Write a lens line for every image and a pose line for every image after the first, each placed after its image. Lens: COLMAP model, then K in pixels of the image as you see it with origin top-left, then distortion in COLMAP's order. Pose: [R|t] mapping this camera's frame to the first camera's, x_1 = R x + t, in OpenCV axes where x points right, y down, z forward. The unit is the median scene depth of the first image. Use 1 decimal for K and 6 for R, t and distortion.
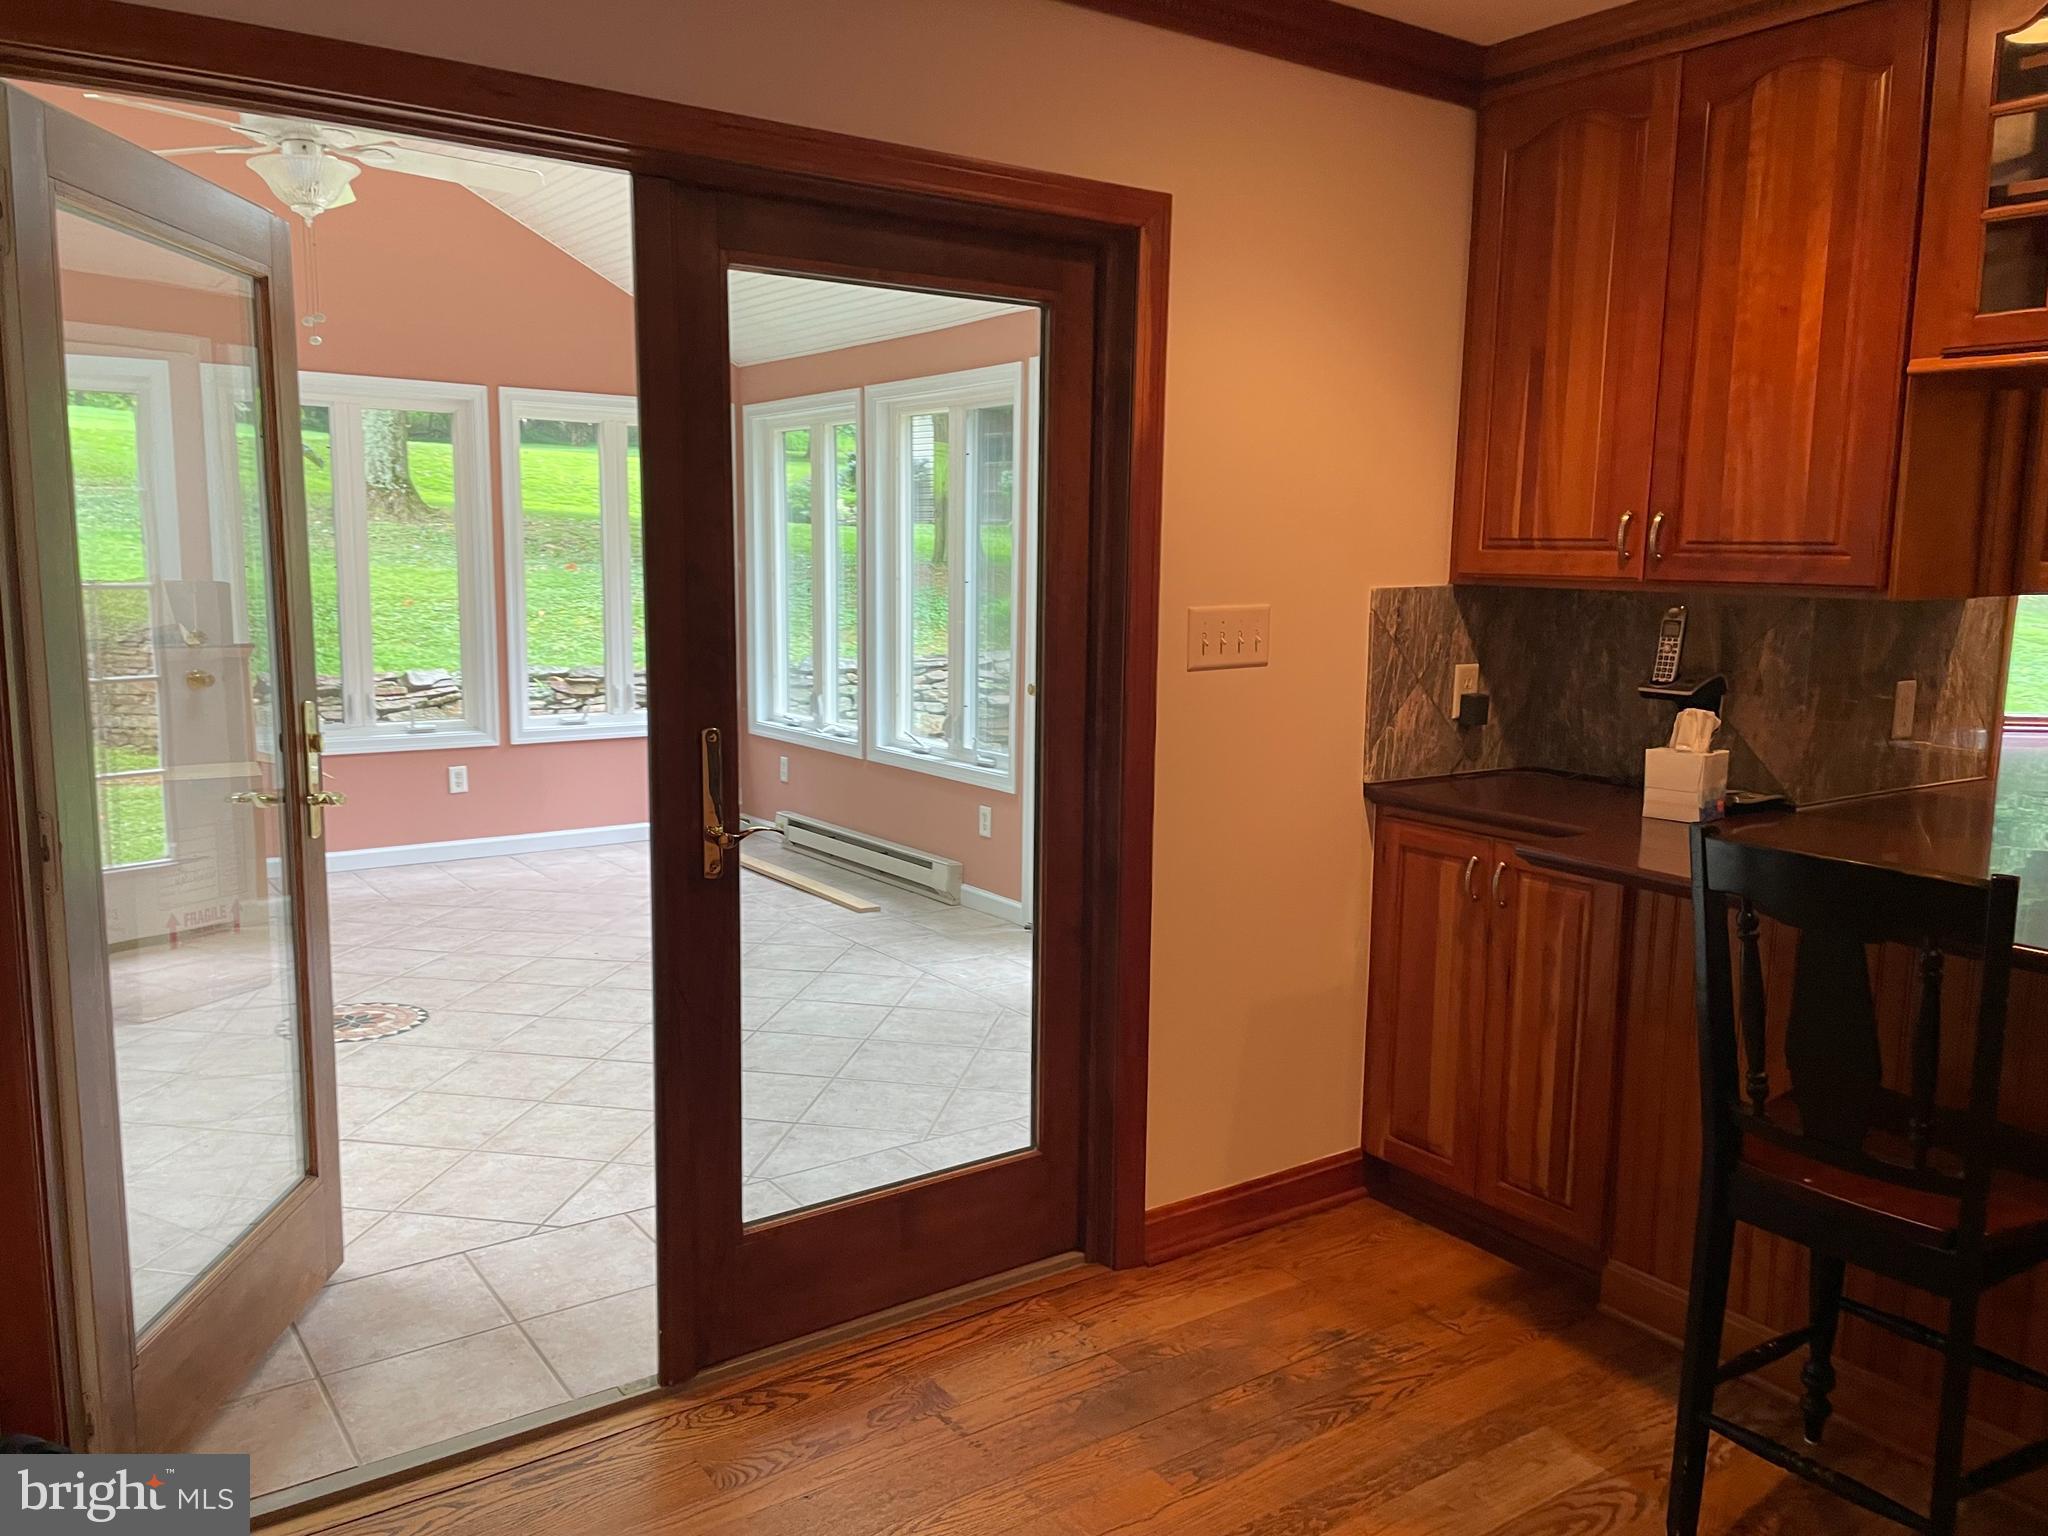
lens RADIAL K [[1543.0, 0, 1018.6], [0, 1543.0, 776.8], [0, 0, 1]] dist [0.105811, -0.143015]
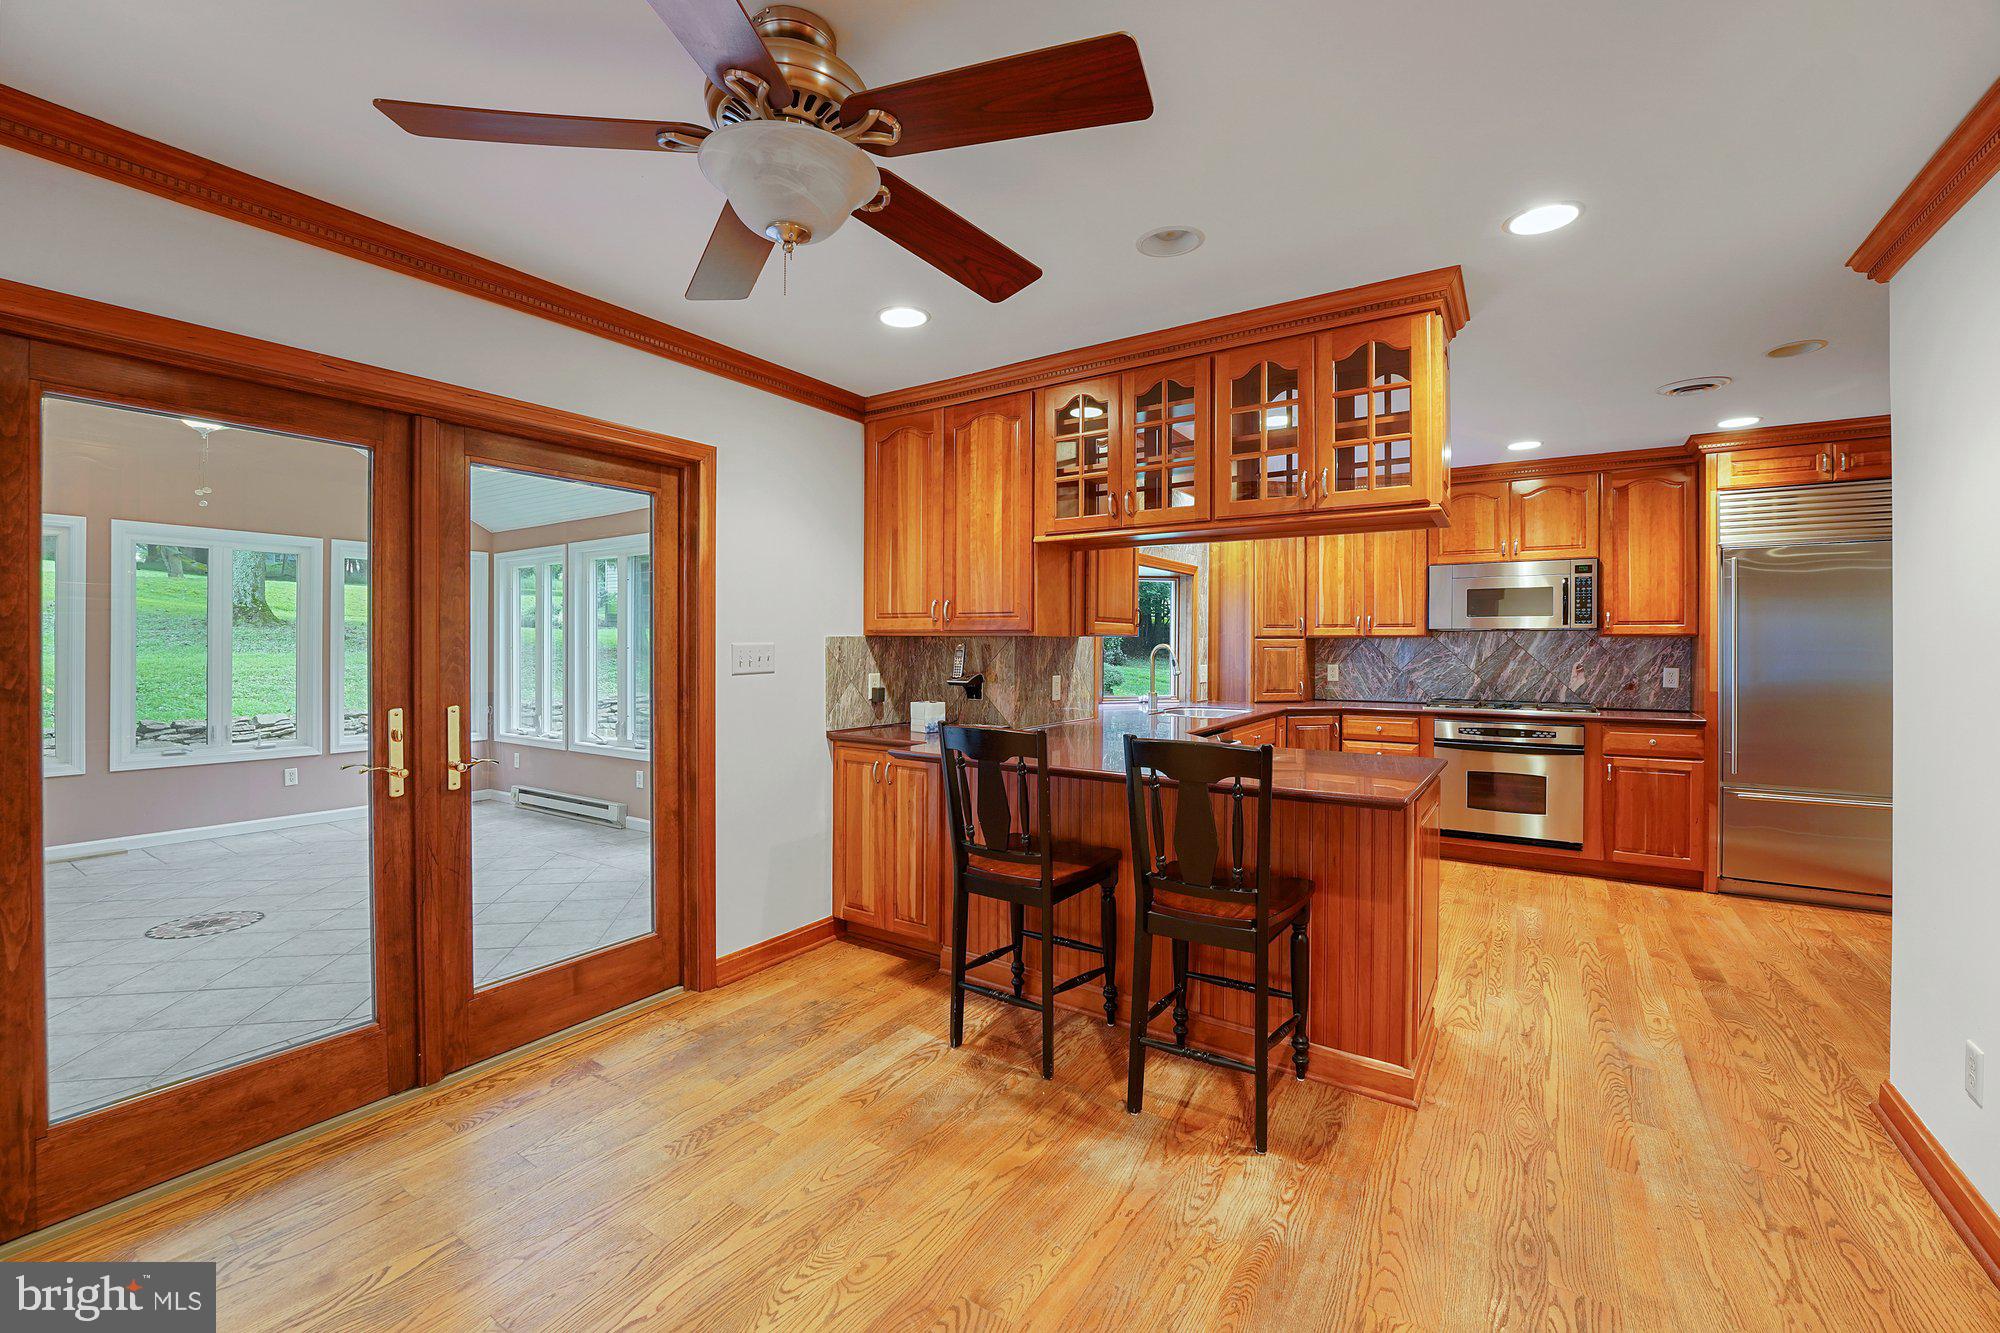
lens RADIAL K [[825.5, 0, 990.4], [0, 825.5, 656.2], [0, 0, 1]] dist [-0.024814, -0.000162]
pose [[0.933857, -0.012015, 0.357444, 0.040466], [0.058938, 0.990941, -0.120672, 0.053745], [-0.352756, 0.133758, 0.926106, -0.101256]]
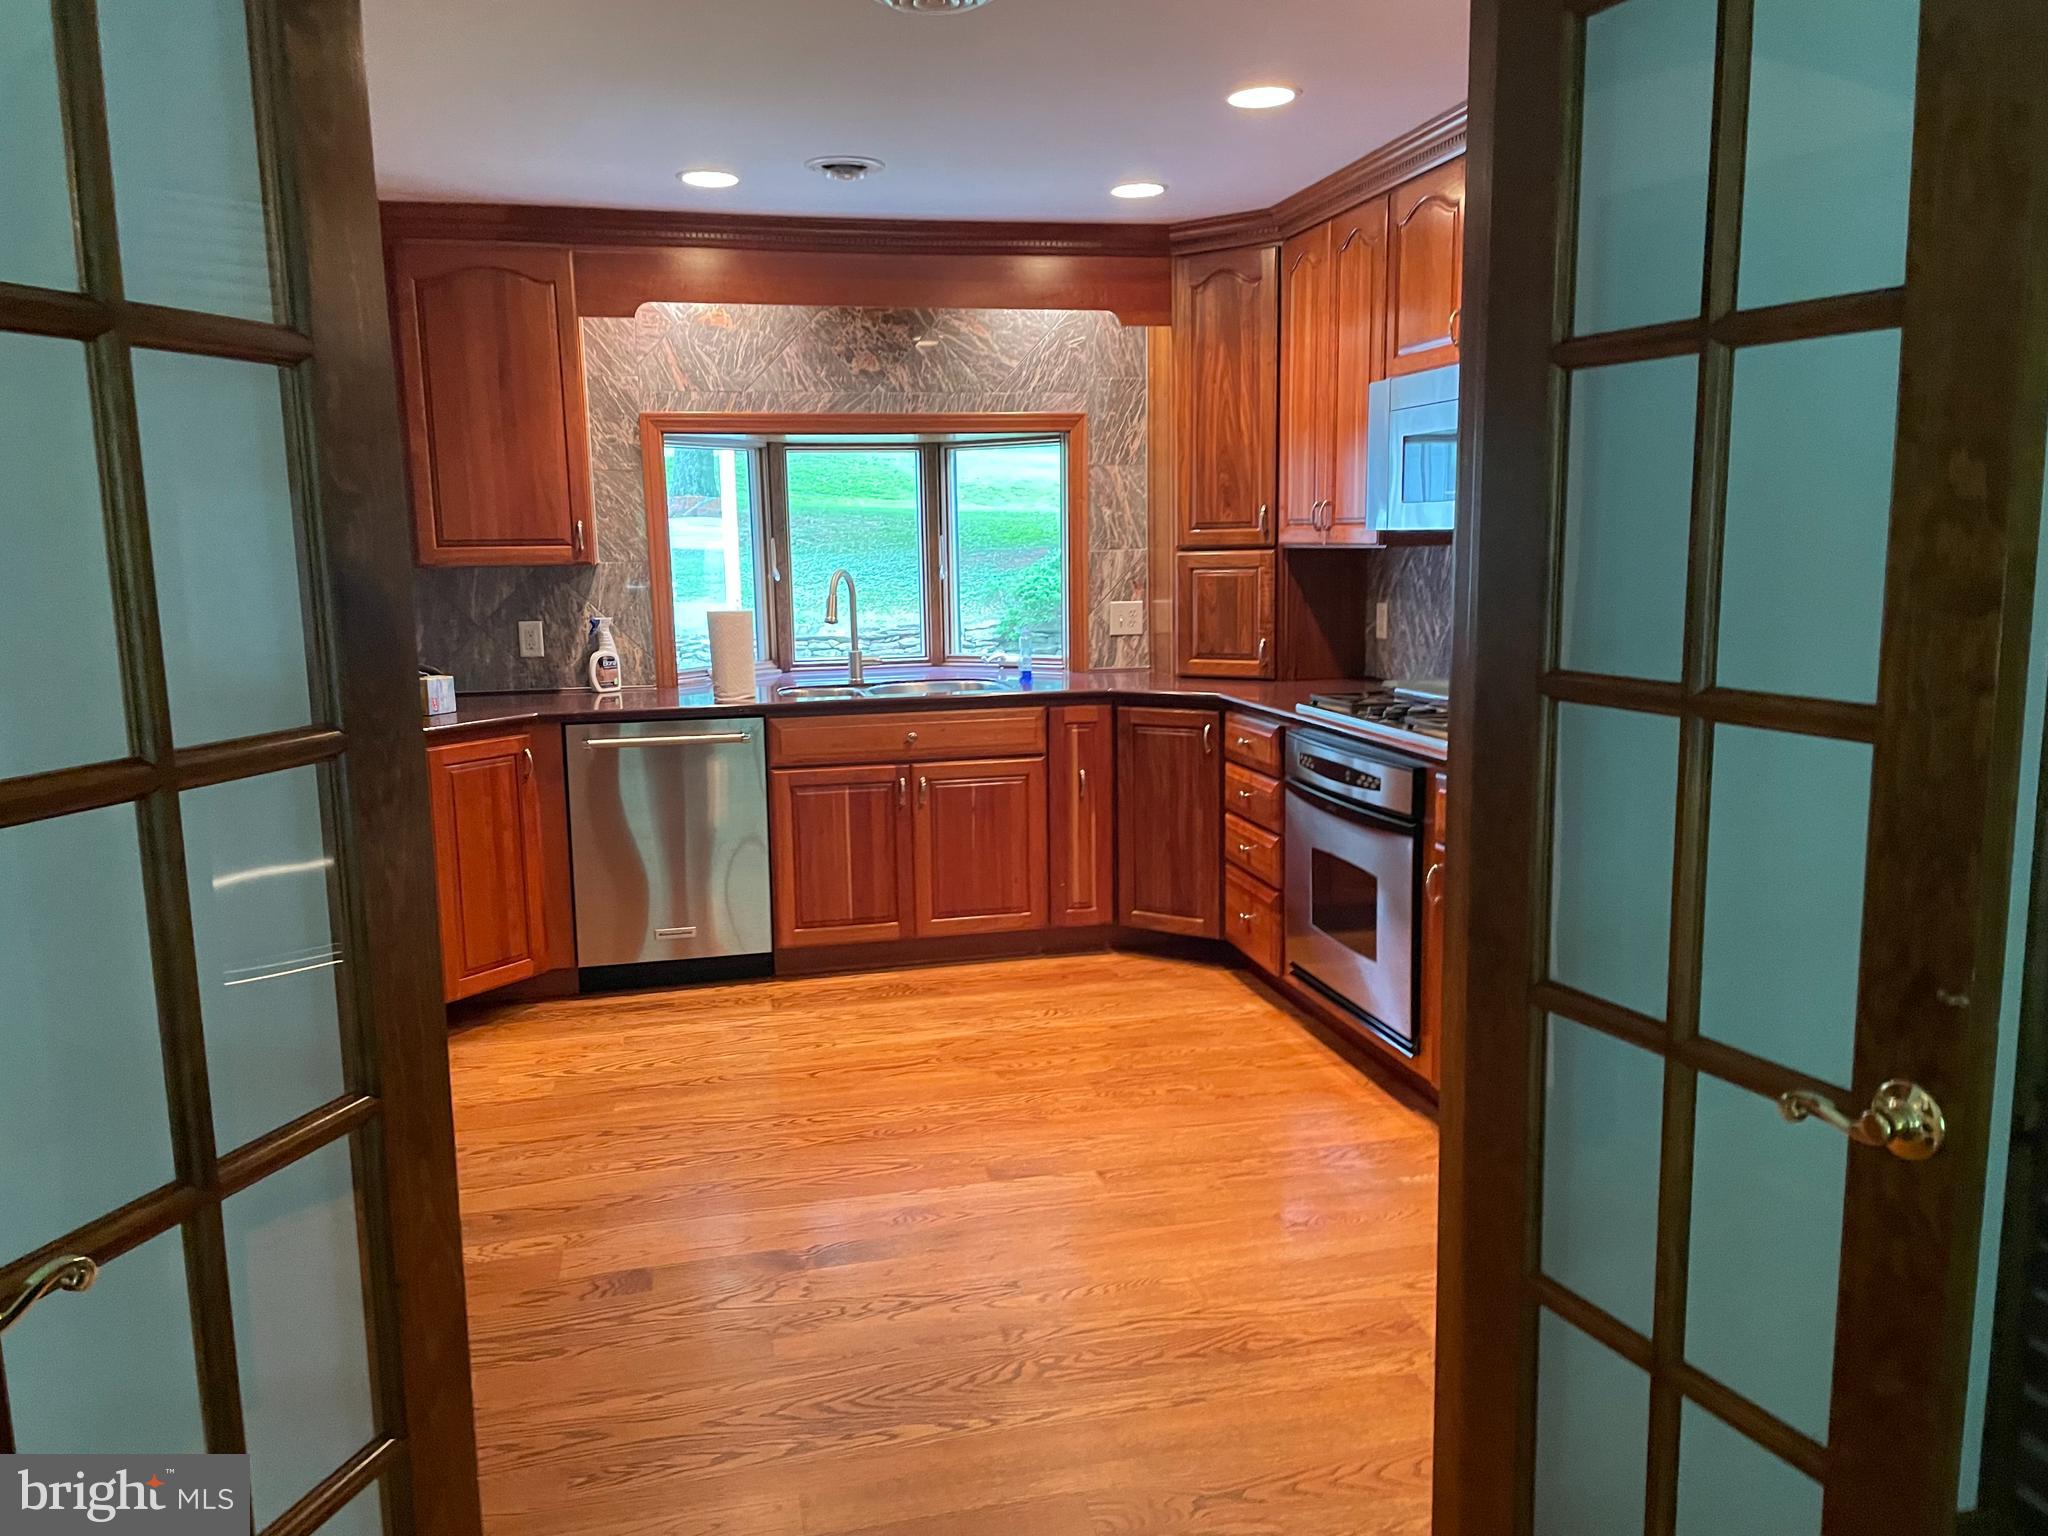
lens RADIAL K [[1543.0, 0, 1018.6], [0, 1543.0, 776.8], [0, 0, 1]] dist [0.105811, -0.143015]
pose [[0.926180, 0.032887, -0.375644, 1.686915], [-0.026789, 0.999411, 0.021447, 0.051976], [0.376128, -0.009801, 0.926516, -0.309396]]
